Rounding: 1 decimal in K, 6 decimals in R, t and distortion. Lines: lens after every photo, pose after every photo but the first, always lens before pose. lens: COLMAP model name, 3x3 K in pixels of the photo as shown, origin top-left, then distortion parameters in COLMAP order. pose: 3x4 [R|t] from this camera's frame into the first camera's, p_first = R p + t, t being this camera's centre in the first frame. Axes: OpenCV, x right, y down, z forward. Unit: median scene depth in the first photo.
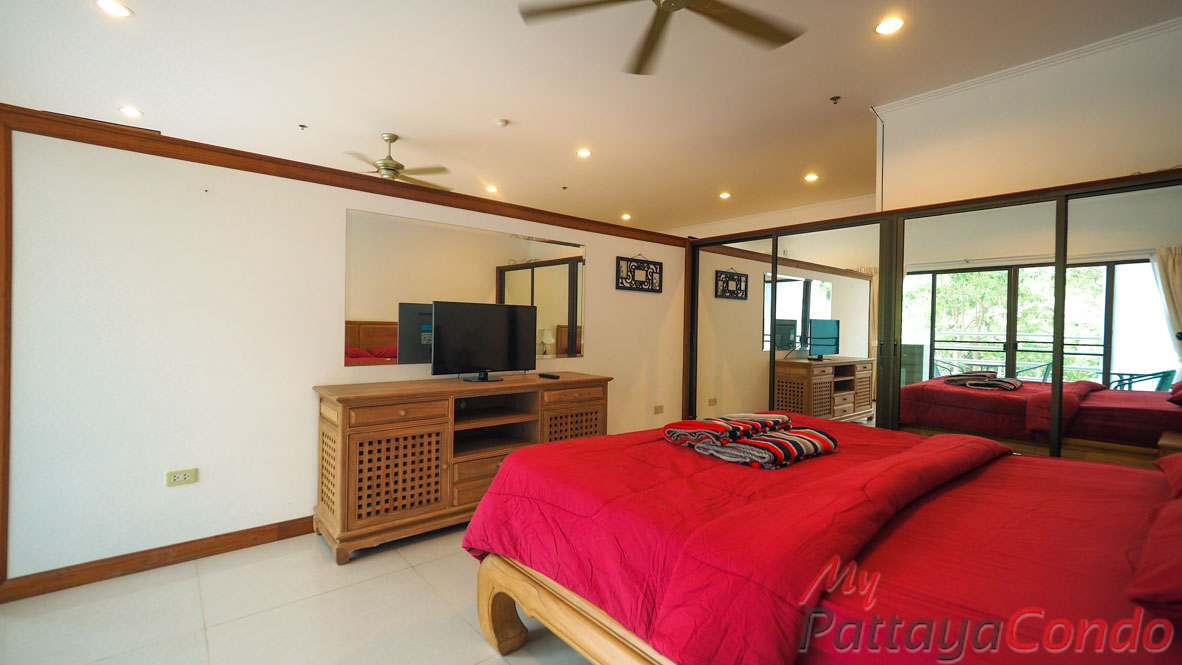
lens RADIAL K [[494.6, 0, 582.3], [0, 494.6, 325.2], [0, 0, 1]] dist [-0.011890, 0.000624]
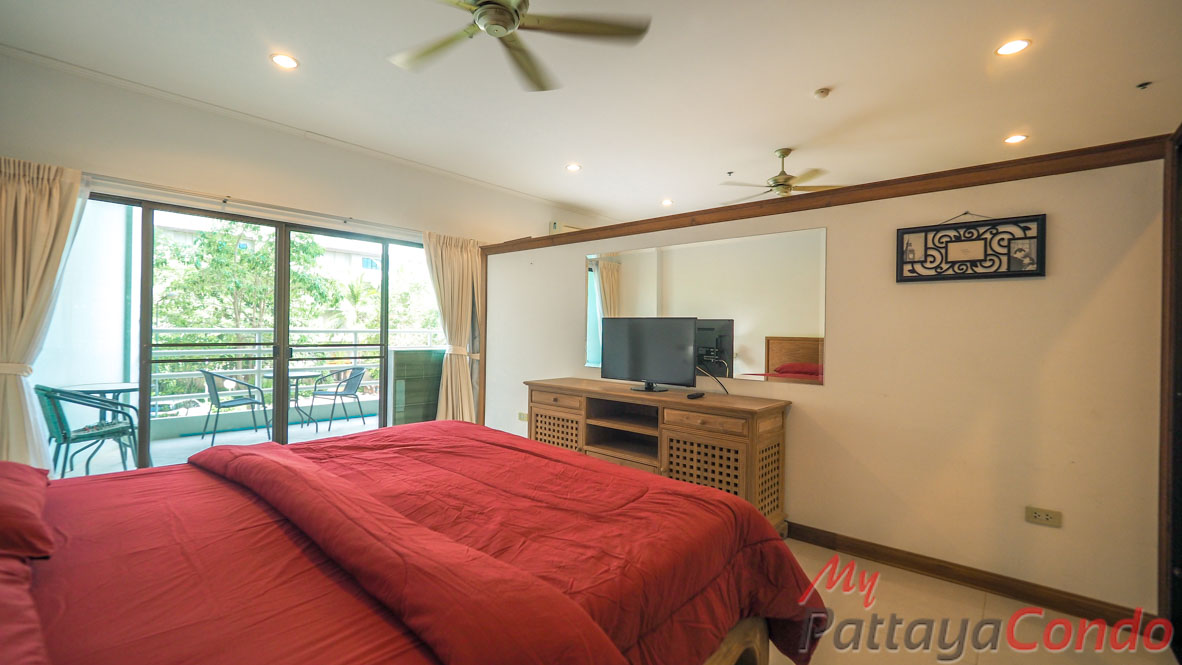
lens RADIAL K [[494.6, 0, 580.3], [0, 494.6, 333.0], [0, 0, 1]] dist [-0.011890, 0.000624]
pose [[0.143559, -0.009735, -0.989594, 0.609684], [-0.017966, 0.999761, -0.012441, 0.004256], [0.989479, 0.019565, 0.143350, 0.519648]]
